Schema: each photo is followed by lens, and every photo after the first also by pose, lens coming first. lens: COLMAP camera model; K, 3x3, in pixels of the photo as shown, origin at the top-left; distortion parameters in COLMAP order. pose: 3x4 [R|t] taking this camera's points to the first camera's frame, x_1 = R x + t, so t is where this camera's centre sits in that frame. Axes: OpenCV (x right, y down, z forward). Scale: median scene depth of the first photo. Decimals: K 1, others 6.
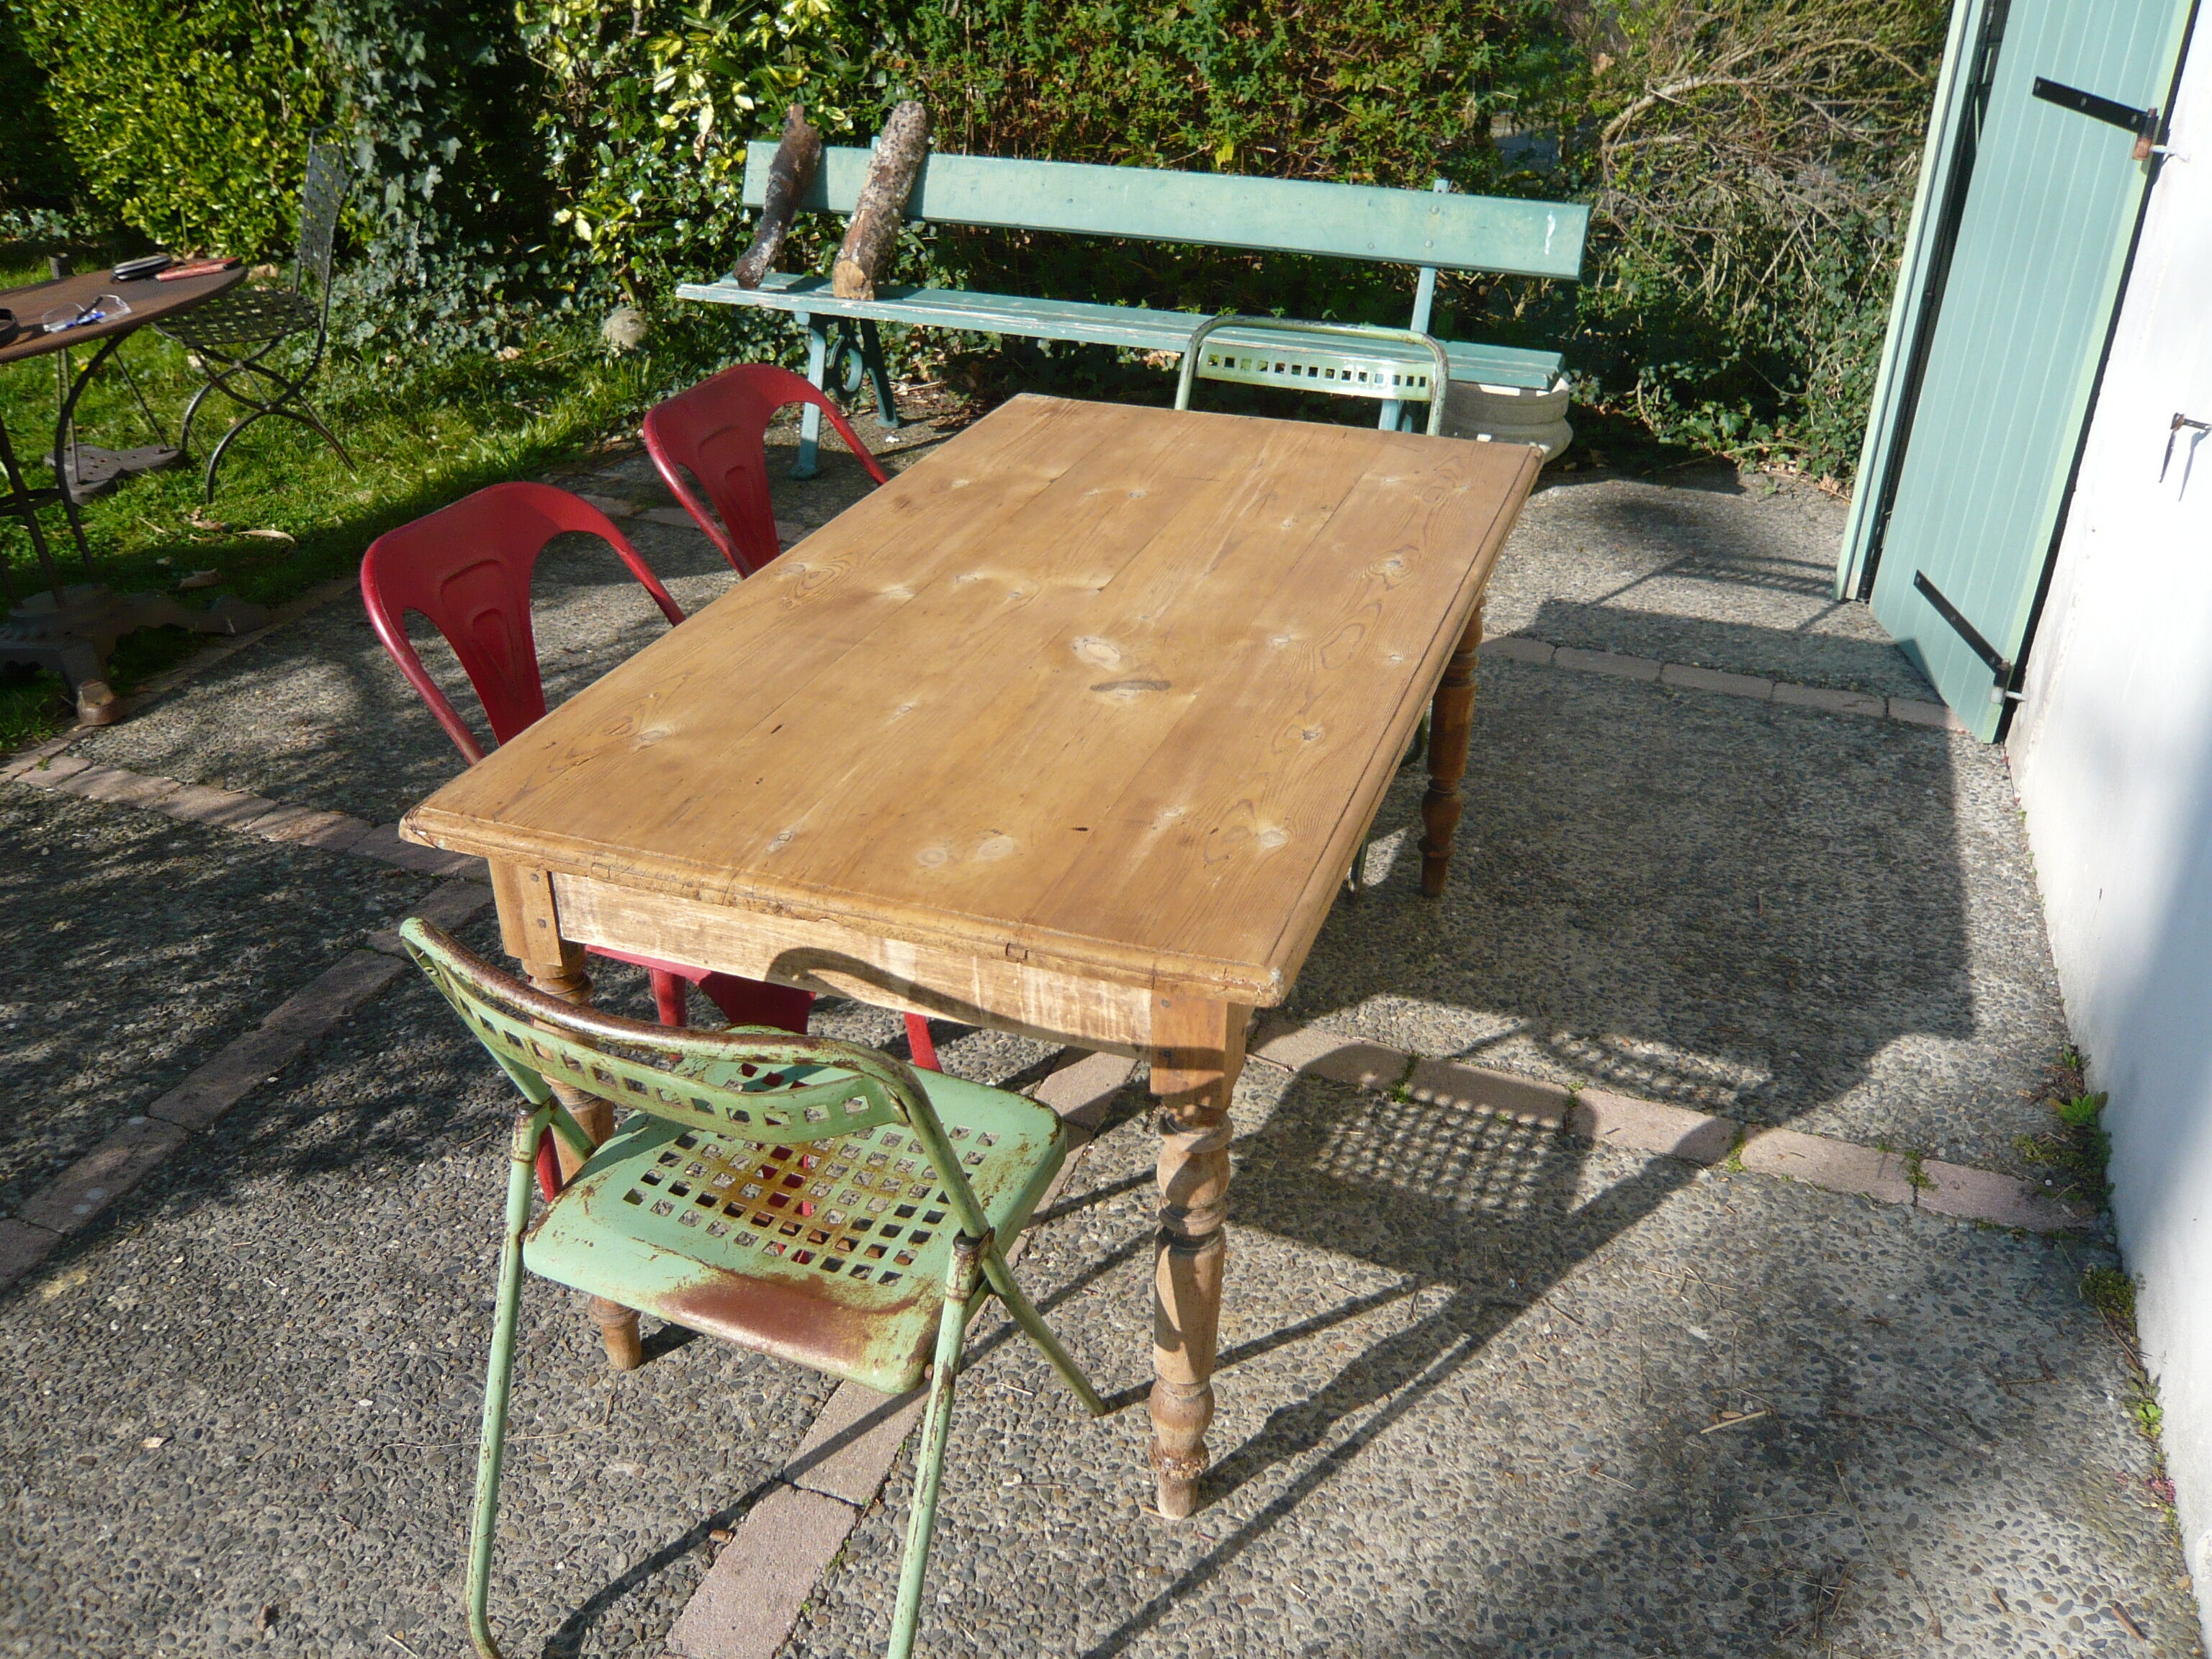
lens RADIAL K [[1862.9, 0, 1119.9], [0, 1862.9, 816.6], [0, 0, 1]] dist [-0.092124, 0.029378]
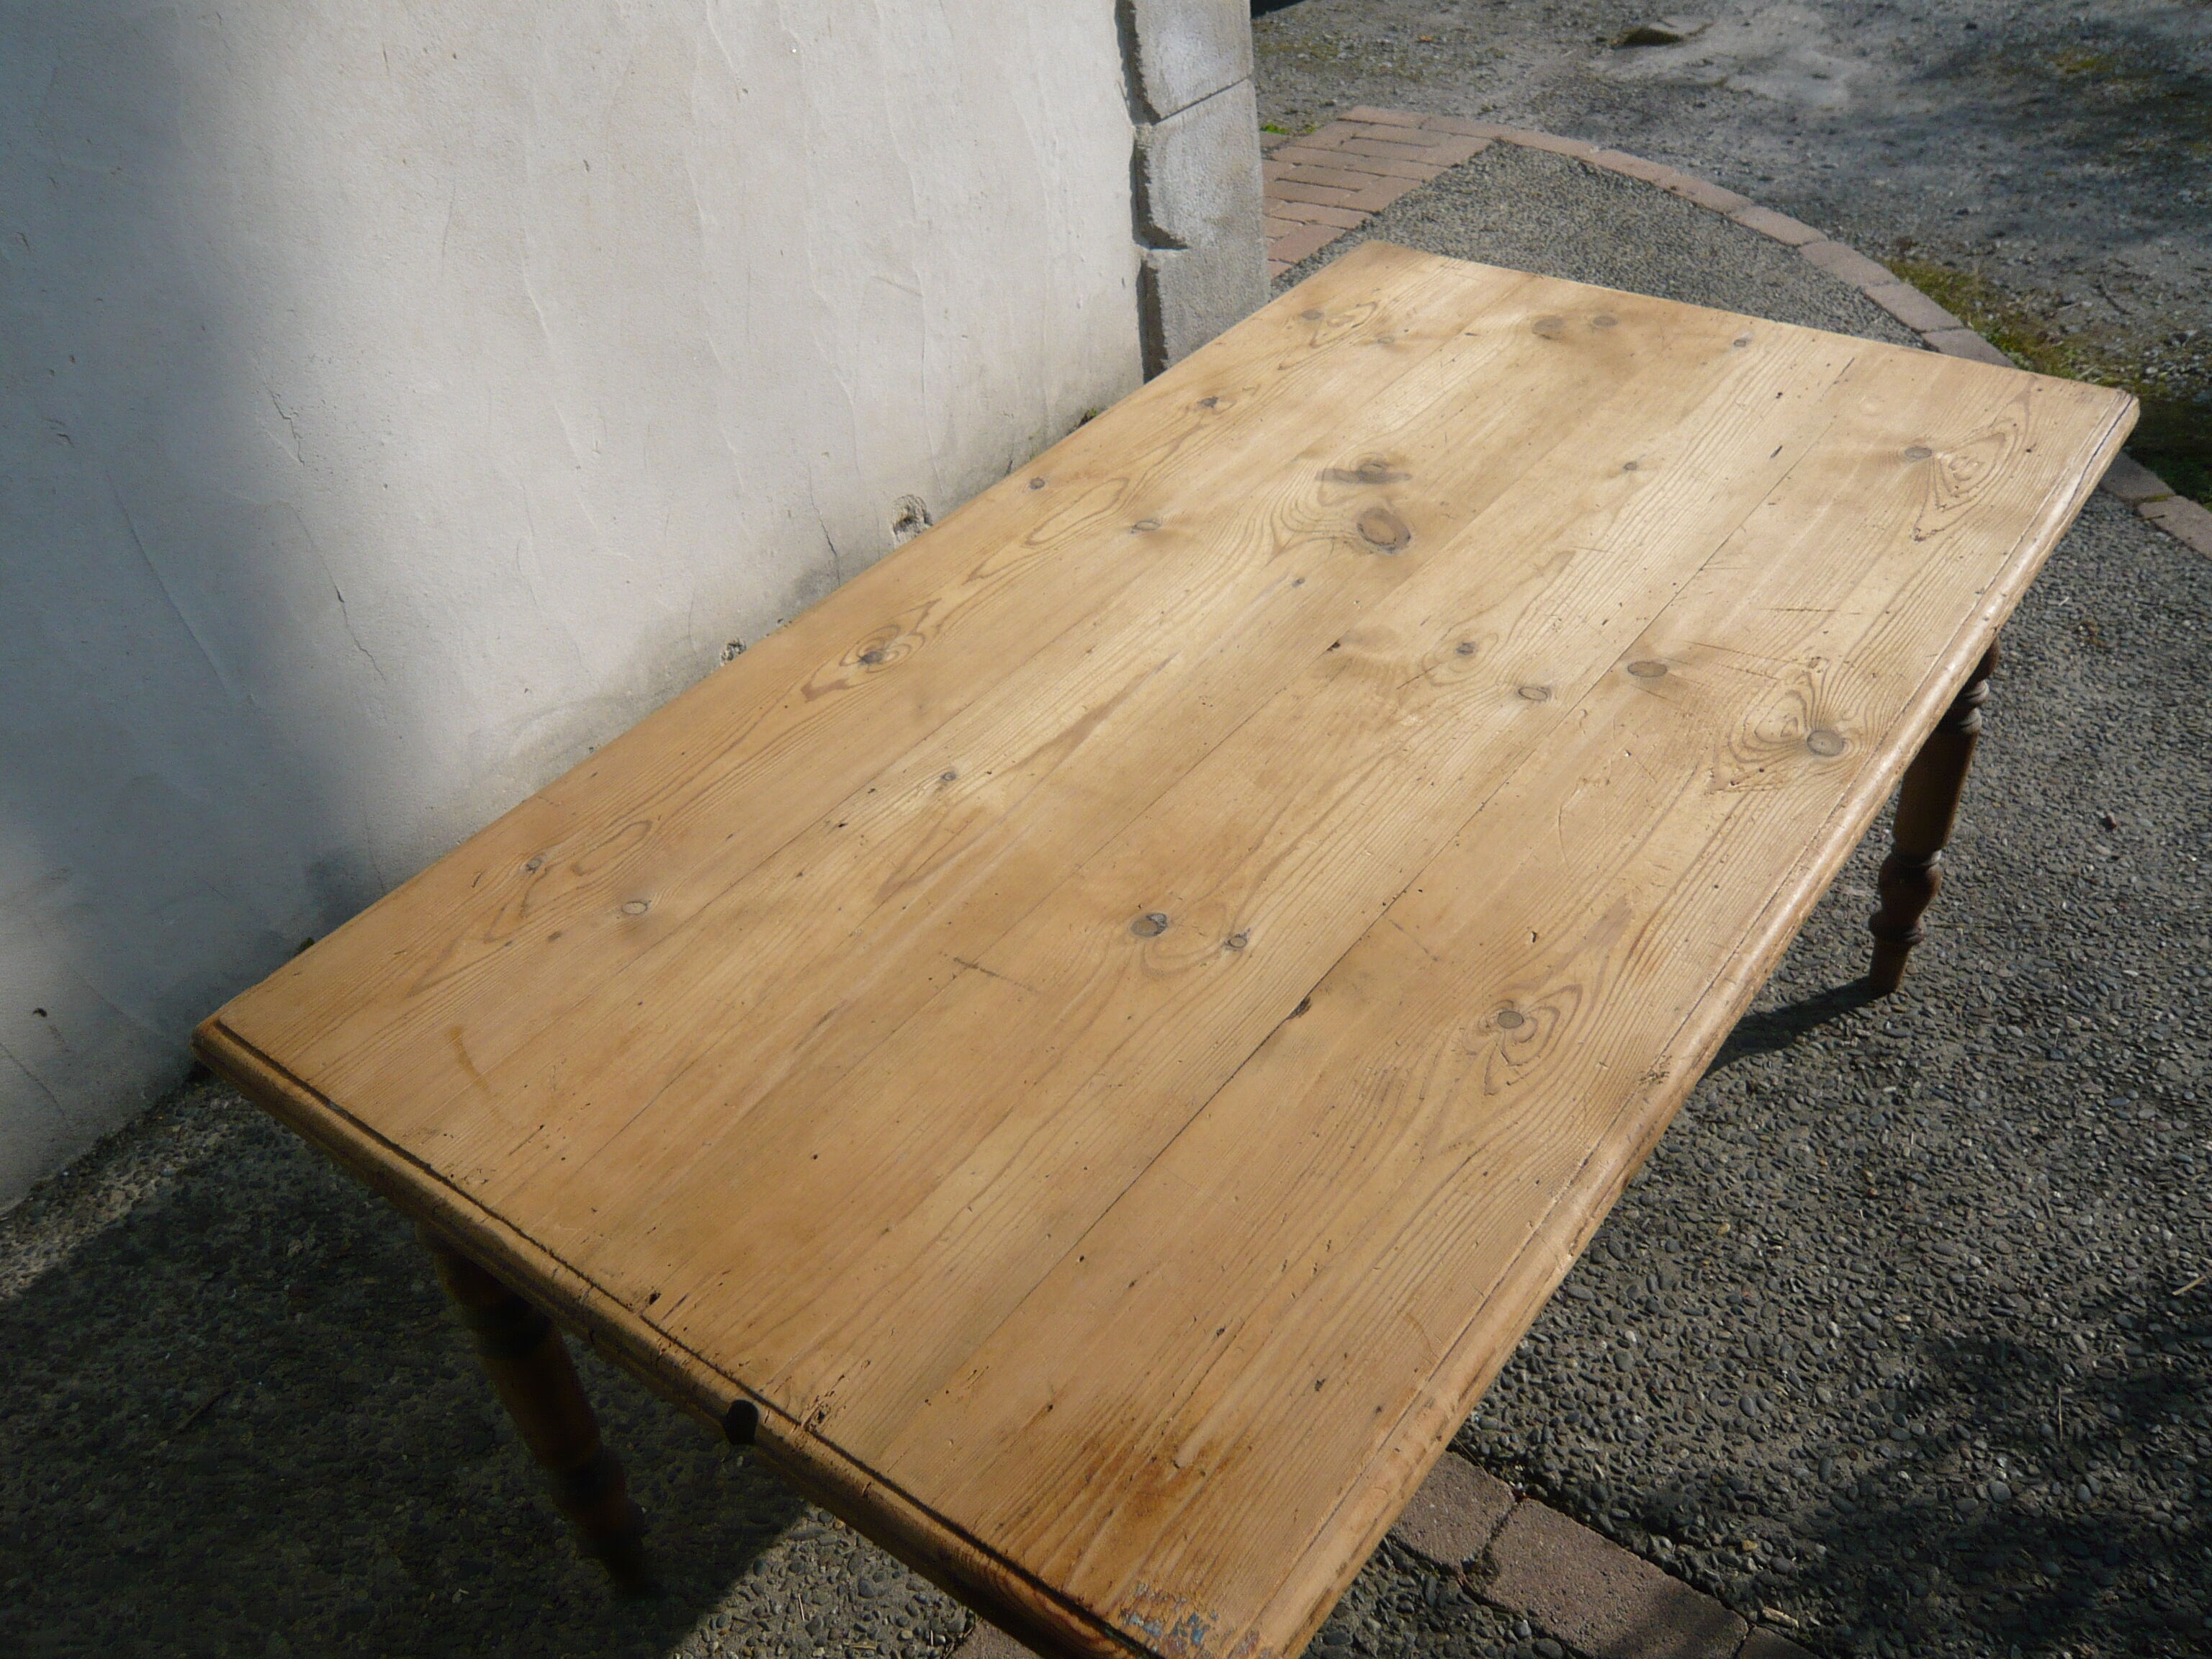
lens RADIAL K [[1862.9, 0, 1101.3], [0, 1862.9, 828.2], [0, 0, 1]] dist [-0.092124, 0.029378]
pose [[-0.948064, -0.140317, 0.285457, -0.129201], [0.212792, 0.387251, 0.897082, -0.710248], [-0.236420, 0.911234, -0.337280, 1.308049]]
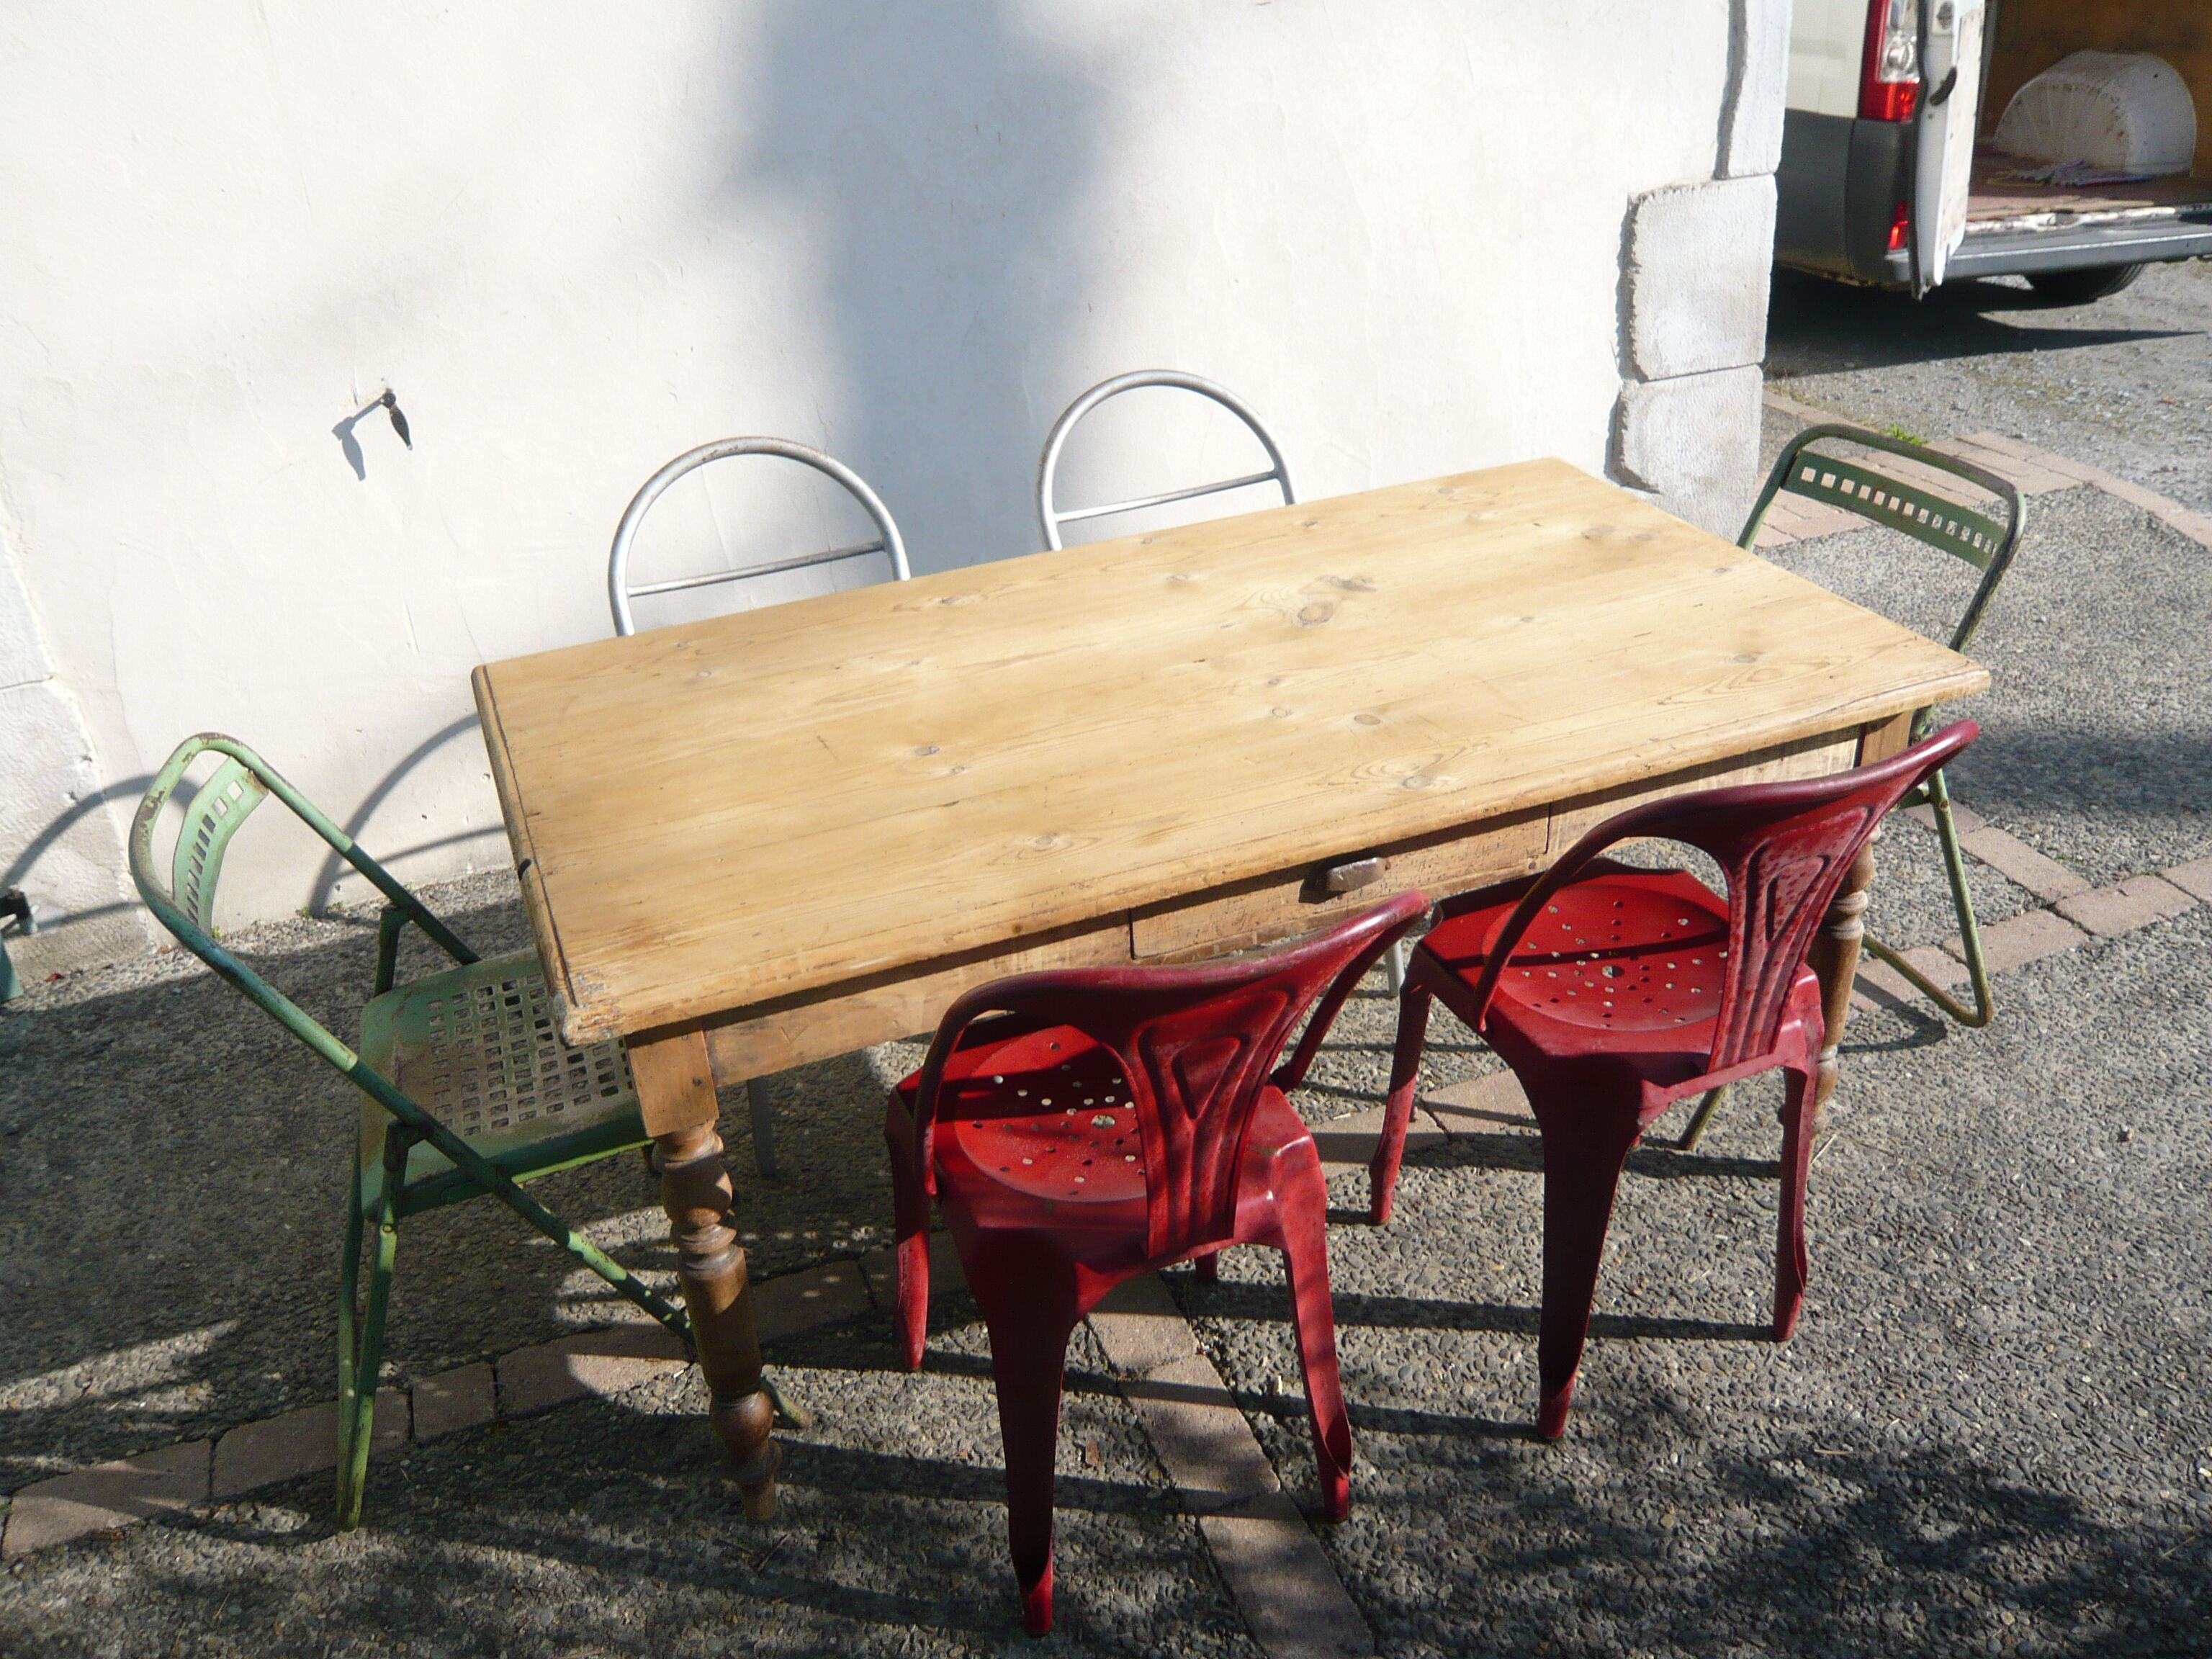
lens RADIAL K [[1862.9, 0, 1120.9], [0, 1862.9, 817.8], [0, 0, 1]] dist [-0.092124, 0.029378]
pose [[-0.654406, -0.341407, 0.674681, -0.657052], [0.405838, 0.594272, 0.694360, -0.754023], [-0.638003, 0.728205, -0.250339, 1.329155]]
